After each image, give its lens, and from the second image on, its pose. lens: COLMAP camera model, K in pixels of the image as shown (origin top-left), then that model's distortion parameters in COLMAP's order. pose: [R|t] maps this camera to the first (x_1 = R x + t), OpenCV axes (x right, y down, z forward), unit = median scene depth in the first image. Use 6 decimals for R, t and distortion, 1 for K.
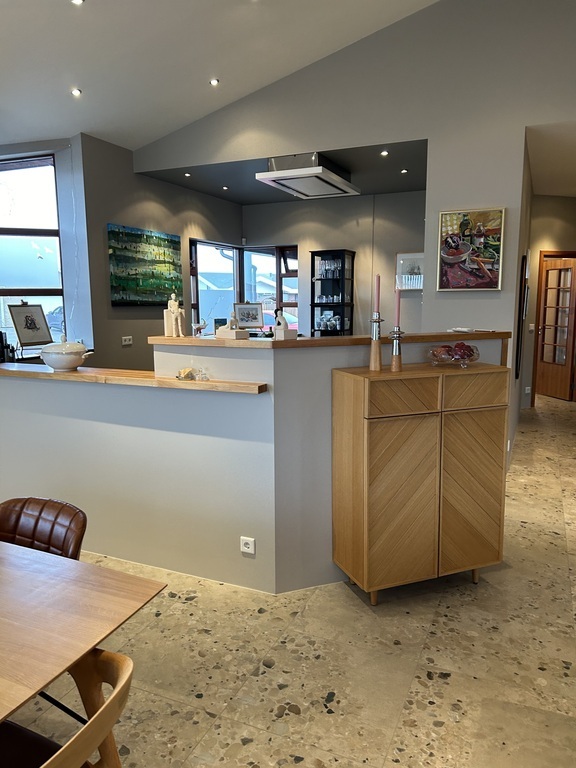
lens RADIAL K [[578.6, 0, 283.2], [0, 578.6, 385.7], [0, 0, 1]] dist [0.037917, -0.022716]
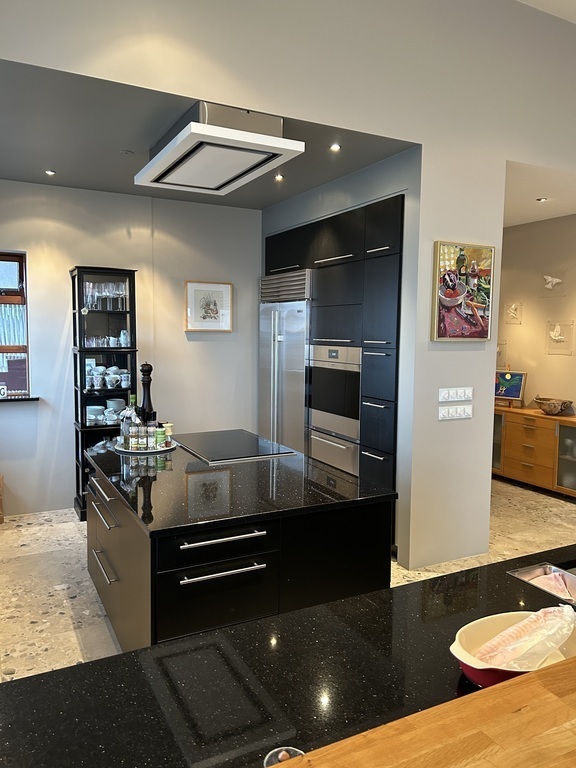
lens RADIAL K [[578.6, 0, 283.6], [0, 578.6, 383.1], [0, 0, 1]] dist [0.037917, -0.022716]
pose [[0.621410, -0.060032, 0.781182, -0.484717], [0.102491, 0.994721, -0.005088, -0.126532], [-0.776753, 0.083226, 0.624282, 0.693243]]
